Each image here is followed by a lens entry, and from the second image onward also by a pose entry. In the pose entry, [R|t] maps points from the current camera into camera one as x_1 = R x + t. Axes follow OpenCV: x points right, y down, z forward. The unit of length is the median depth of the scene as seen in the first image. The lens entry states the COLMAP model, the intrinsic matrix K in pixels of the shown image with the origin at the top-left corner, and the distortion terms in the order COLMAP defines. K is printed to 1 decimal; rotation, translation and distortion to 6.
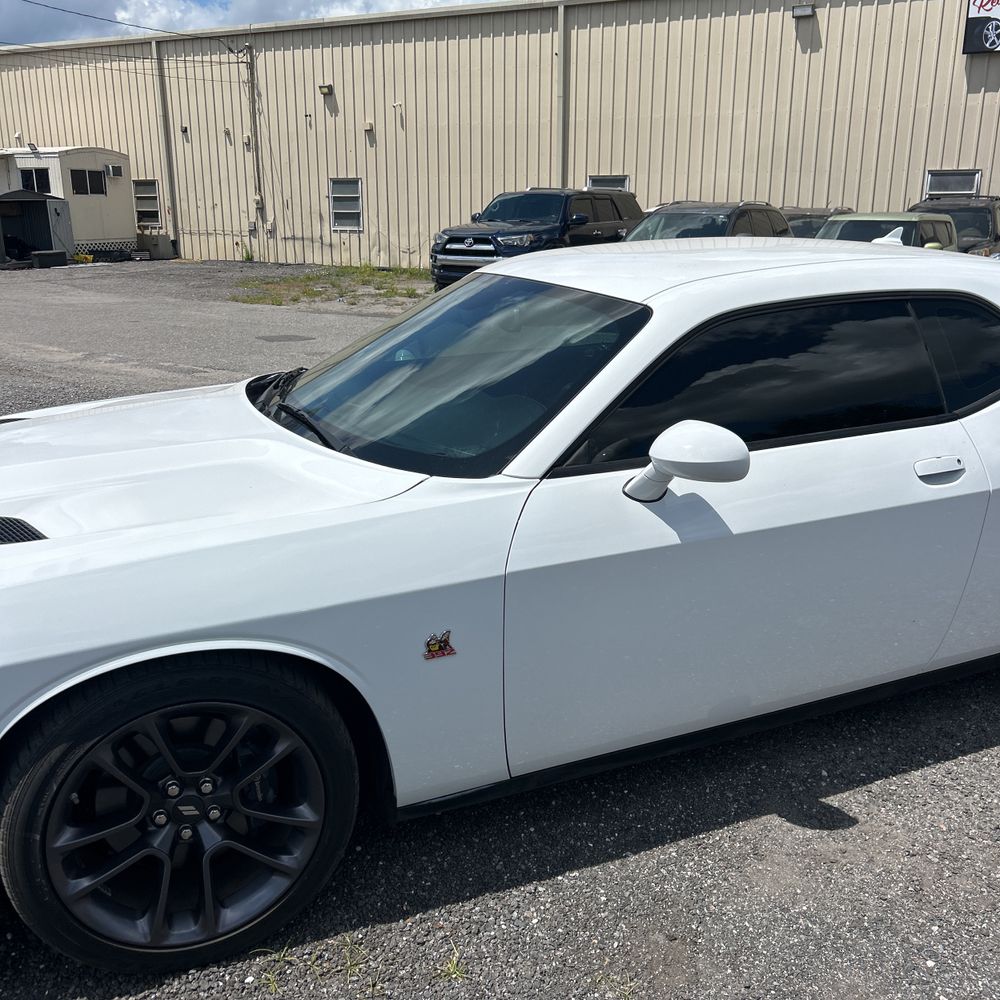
lens RADIAL K [[1016.7, 0, 497.7], [0, 1016.7, 503.1], [0, 0, 1]] dist [0.014003, 0.000000]
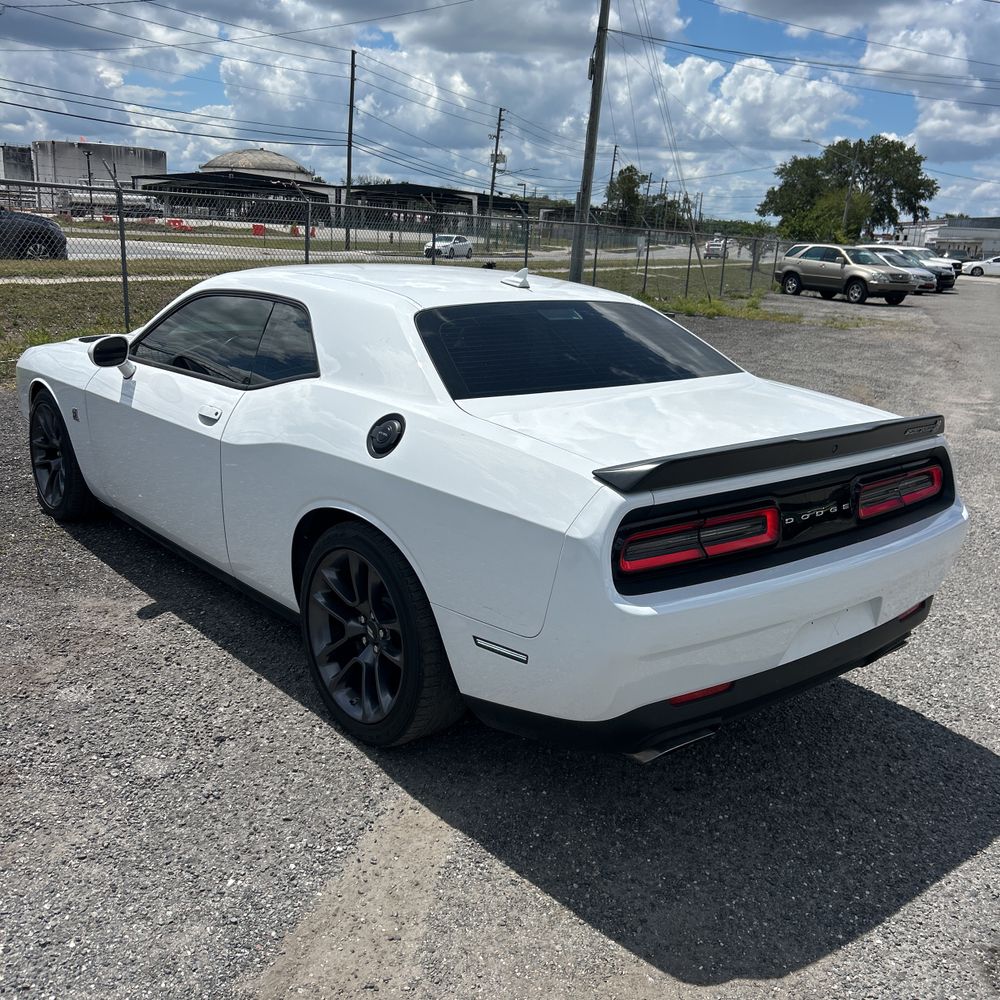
lens RADIAL K [[1016.7, 0, 480.7], [0, 1016.7, 498.3], [0, 0, 1]] dist [0.014003, 0.000000]
pose [[0.270233, 0.256962, -0.927871, 0.214819], [-0.315714, 0.934090, 0.166735, -0.032023], [0.909559, 0.247885, 0.333549, 0.102728]]
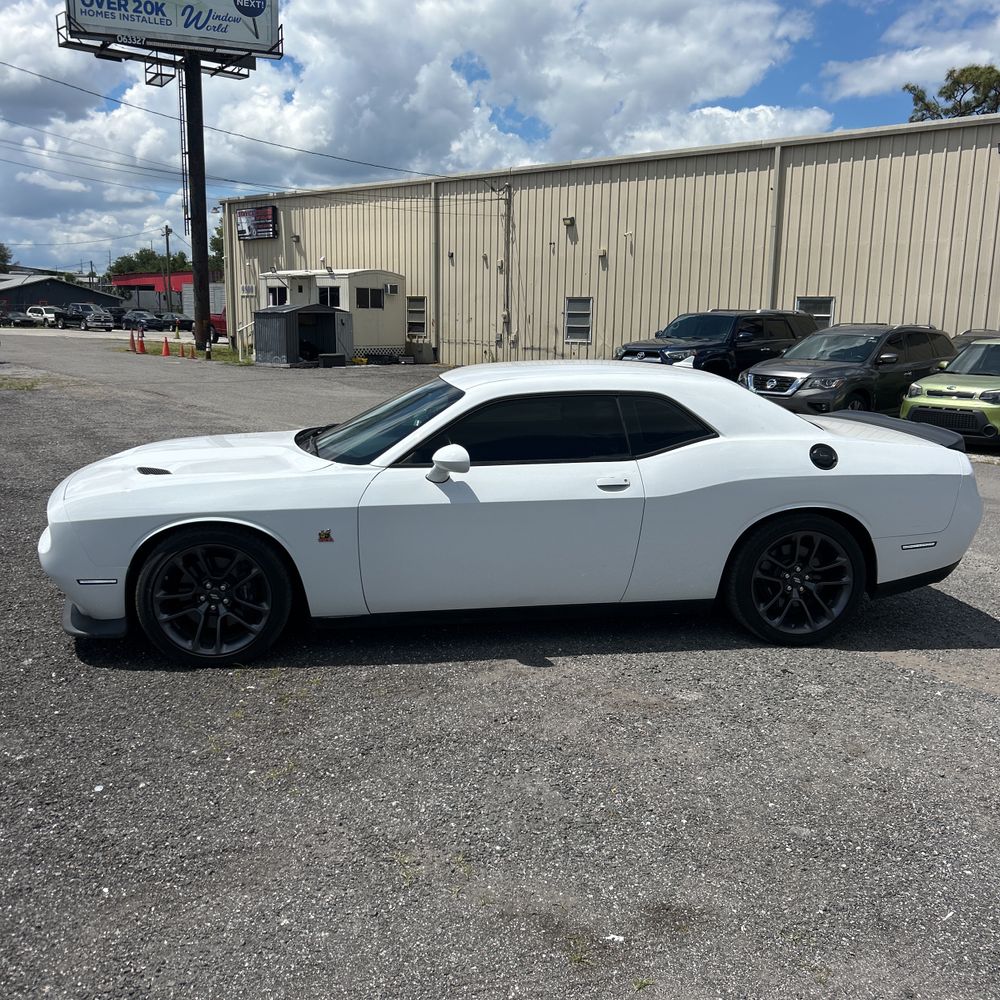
lens RADIAL K [[1016.7, 0, 497.4], [0, 1016.7, 531.3], [0, 0, 1]] dist [0.014003, 0.000000]
pose [[0.962701, 0.070235, -0.261294, 0.082278], [-0.089918, 0.993882, -0.064136, 0.022187], [0.255191, 0.085239, 0.963126, -0.097371]]
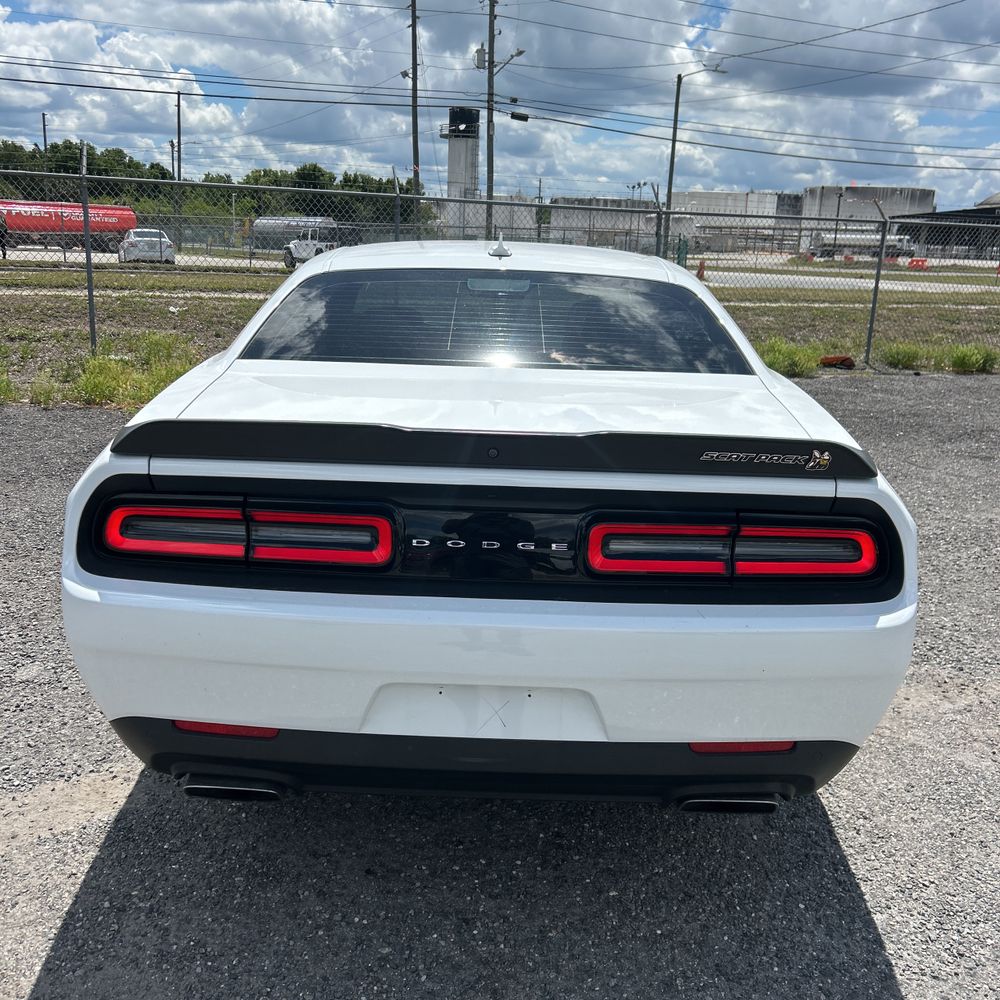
lens RADIAL K [[1016.7, 0, 495.0], [0, 1016.7, 508.2], [0, 0, 1]] dist [0.014003, 0.000000]
pose [[-0.412241, 0.216581, -0.884957, 0.187641], [-0.290302, 0.889479, 0.352919, -0.056230], [0.863587, 0.402393, -0.303806, 0.207318]]
